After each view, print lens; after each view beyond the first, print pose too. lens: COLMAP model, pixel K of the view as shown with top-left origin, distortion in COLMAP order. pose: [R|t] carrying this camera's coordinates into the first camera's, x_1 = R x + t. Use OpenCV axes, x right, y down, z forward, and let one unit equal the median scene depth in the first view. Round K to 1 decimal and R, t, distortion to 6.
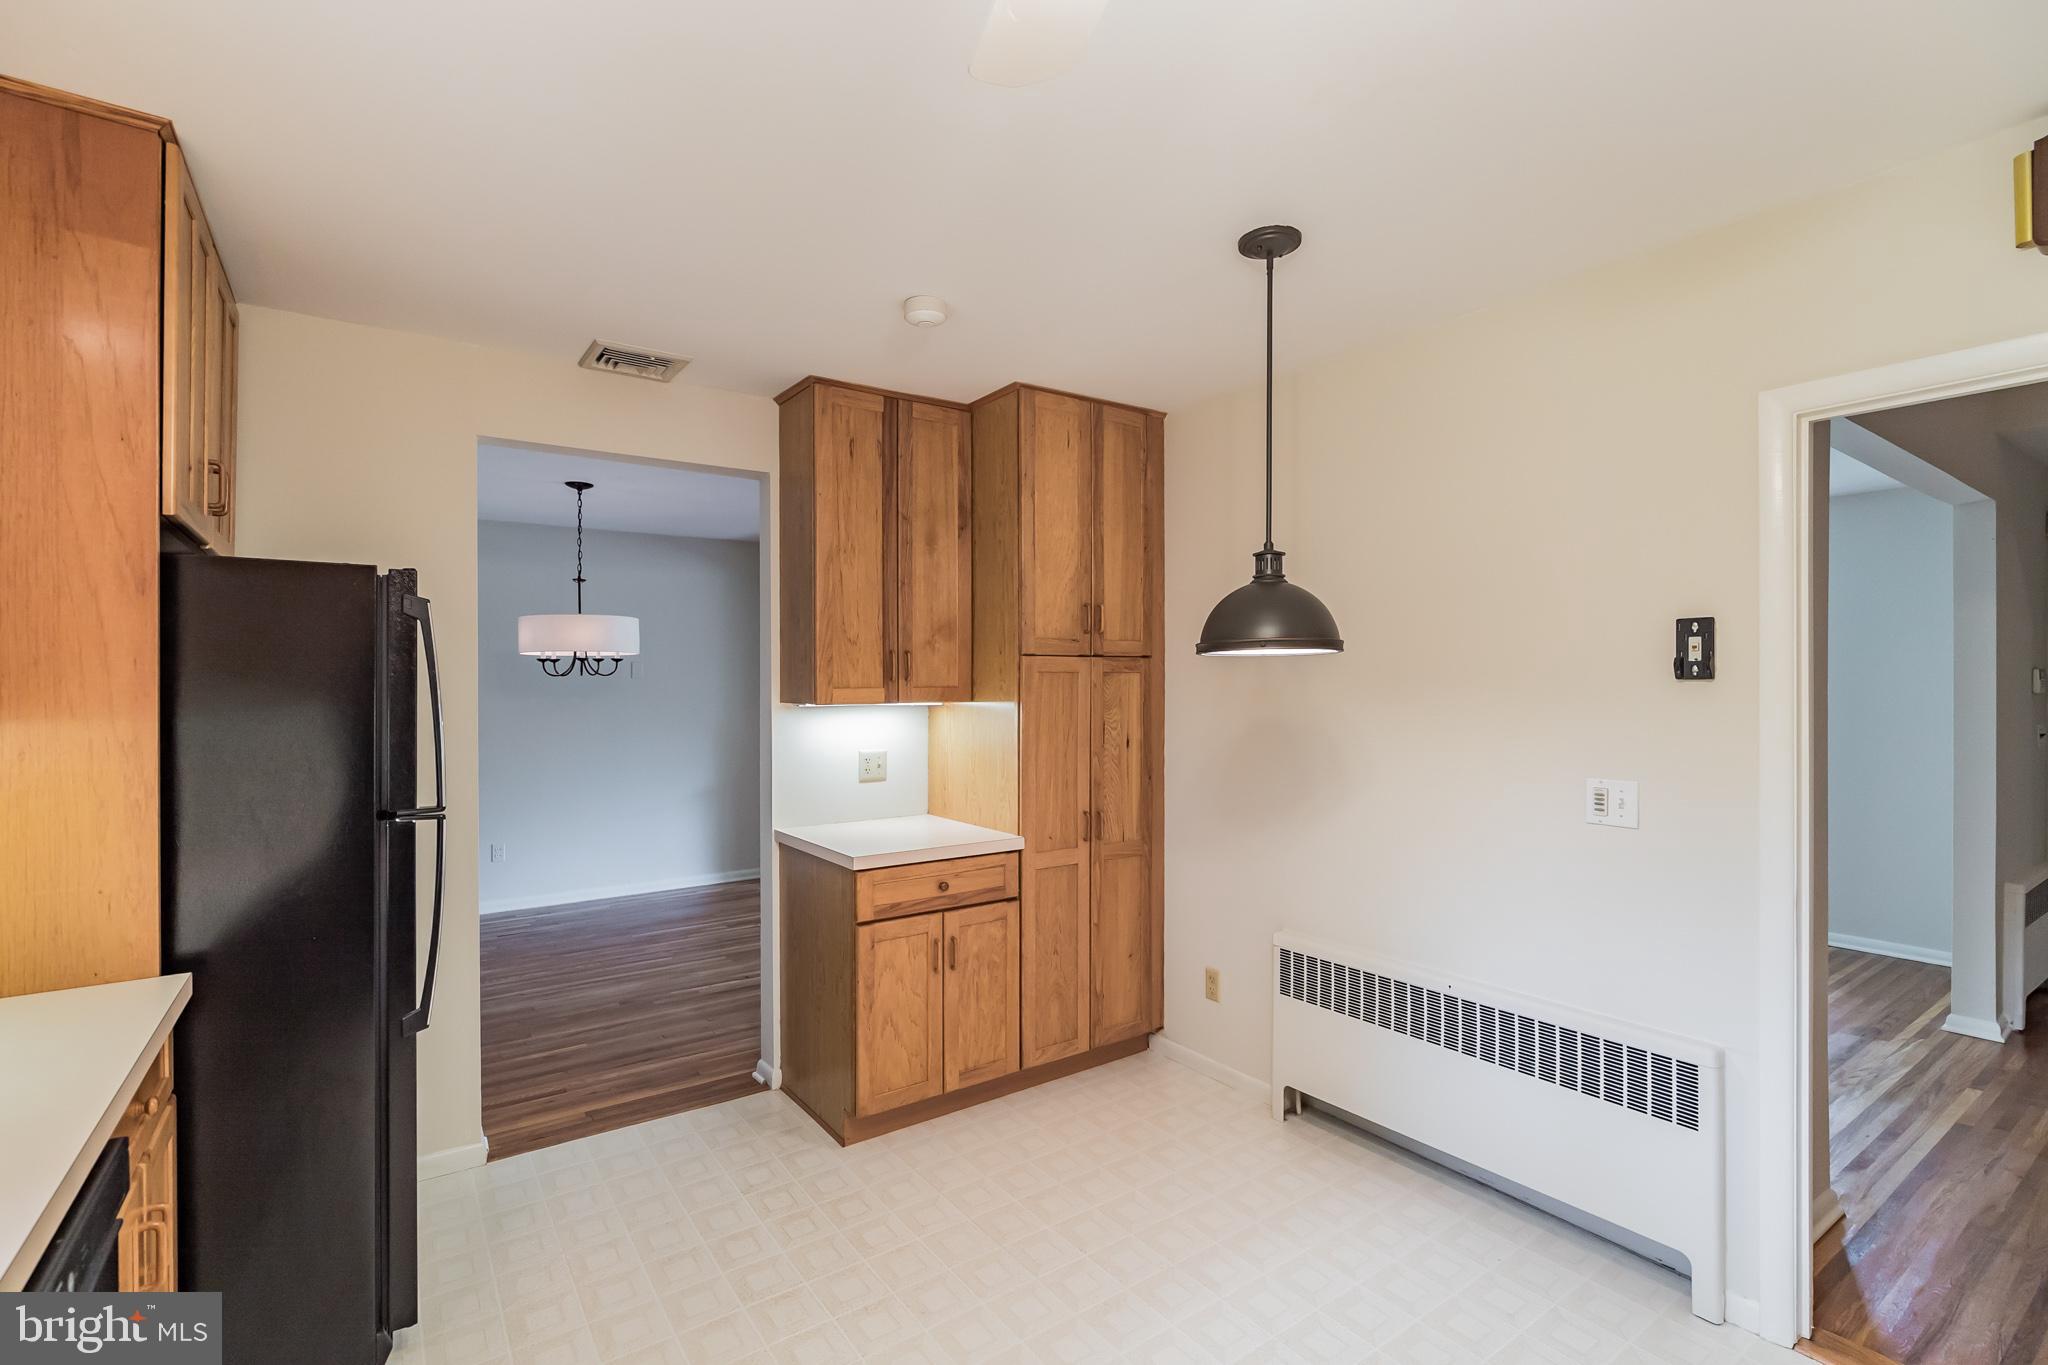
lens RADIAL K [[929.2, 0, 1014.3], [0, 929.2, 682.1], [0, 0, 1]] dist [-0.012208, 0.007167]
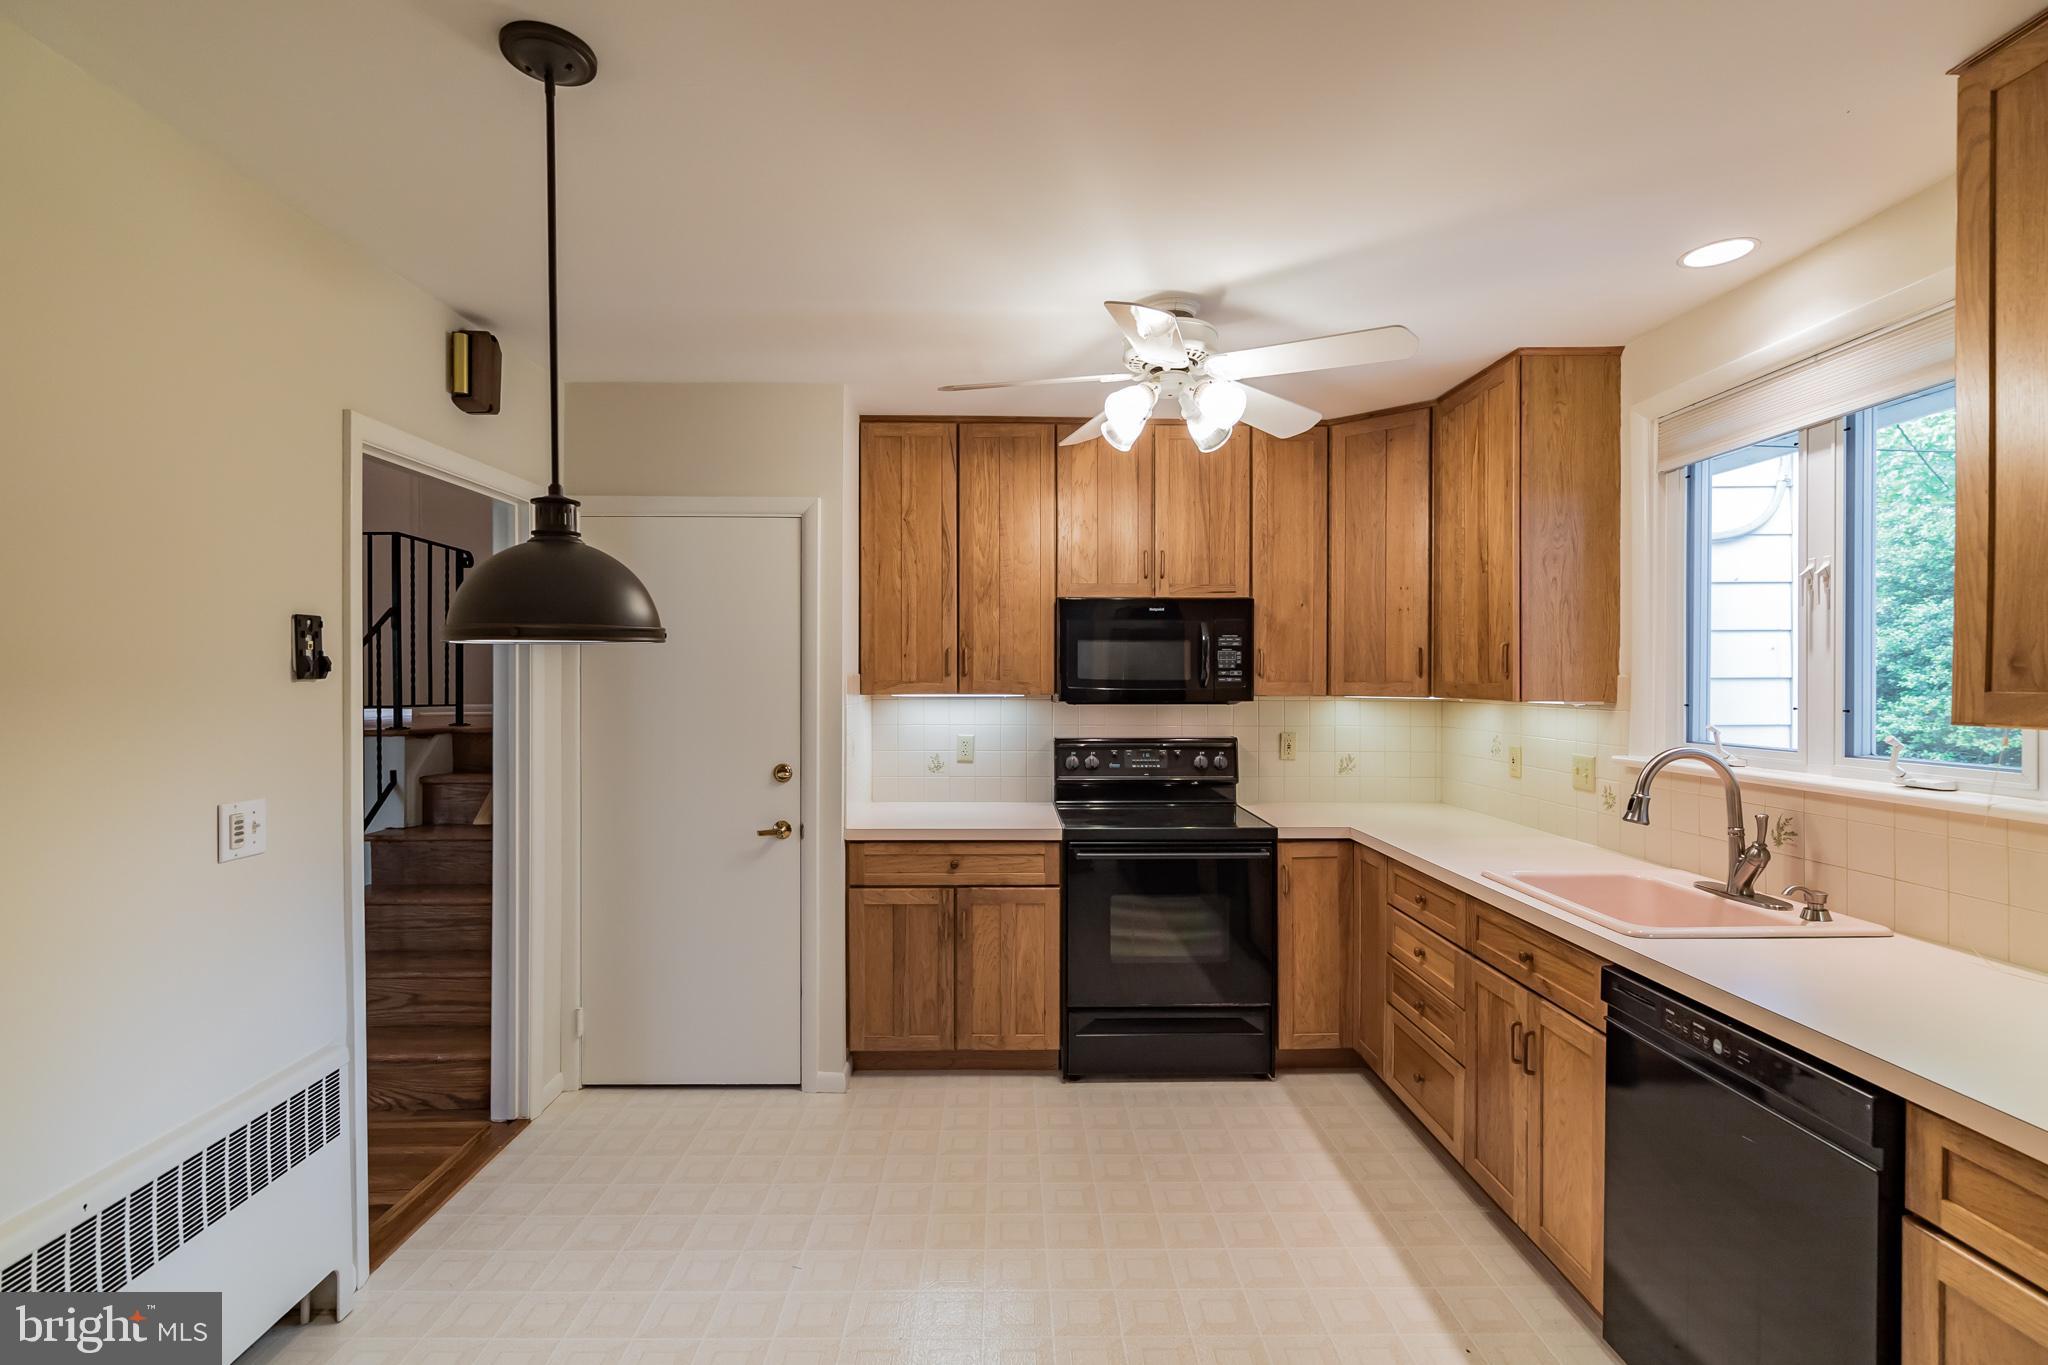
lens RADIAL K [[929.2, 0, 1014.3], [0, 929.2, 682.1], [0, 0, 1]] dist [-0.012208, 0.007167]
pose [[-0.821094, -0.003865, 0.570781, -0.285370], [0.000119, 0.999976, 0.006942, -0.004577], [-0.570794, 0.005768, -0.821073, 0.943080]]
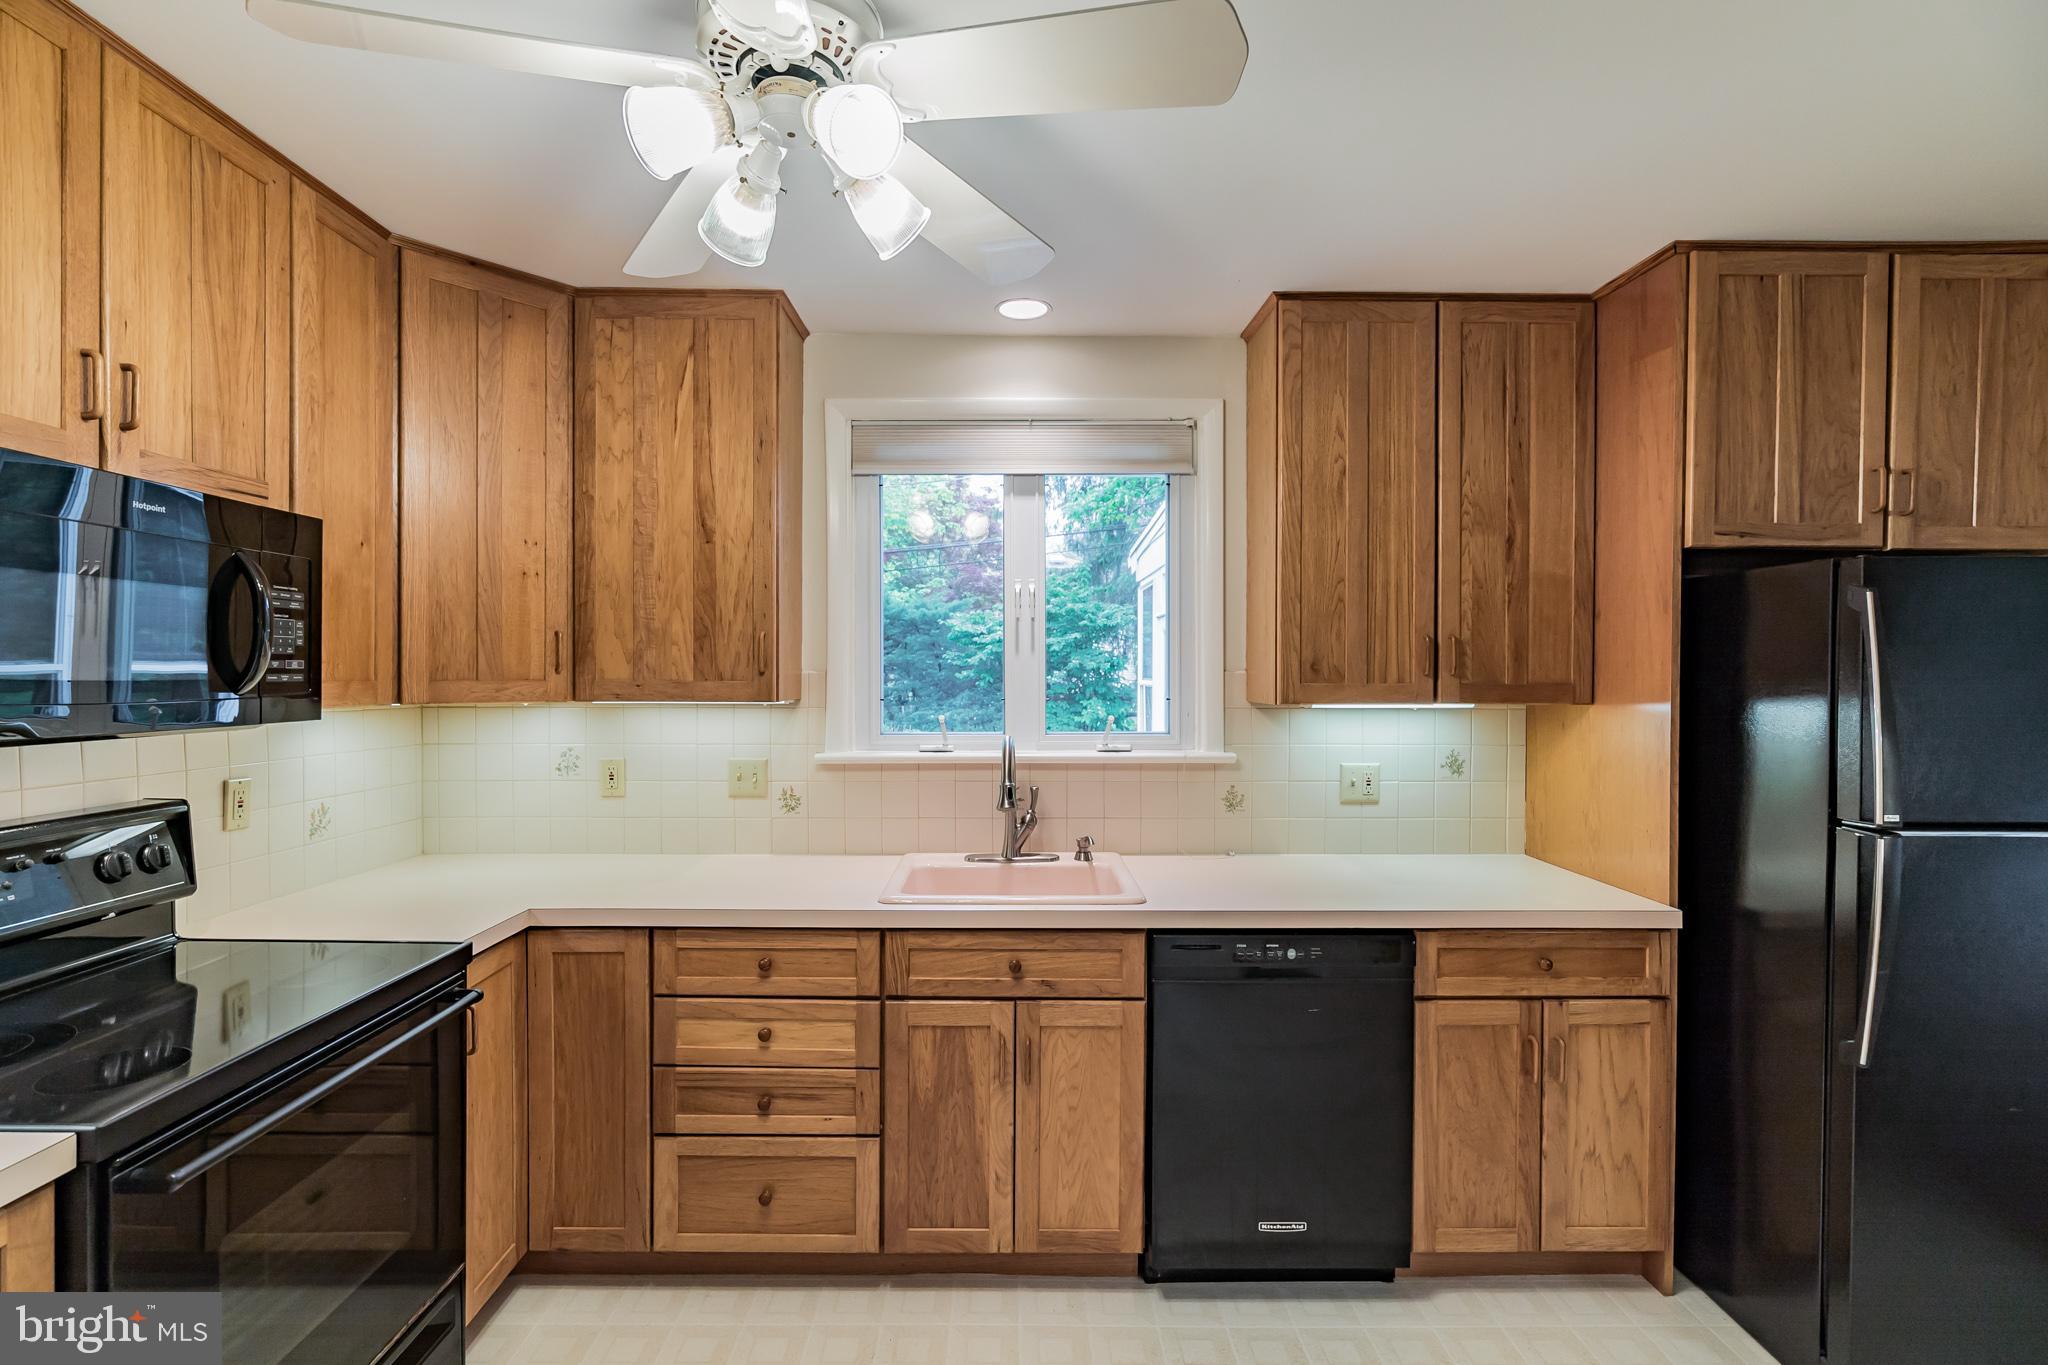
lens RADIAL K [[929.2, 0, 1014.3], [0, 929.2, 682.1], [0, 0, 1]] dist [-0.012208, 0.007167]
pose [[-0.574457, 0.005883, -0.818514, 0.354157], [-0.003558, 0.999947, 0.009684, -0.004206], [0.818527, 0.008475, -0.574405, 0.526355]]
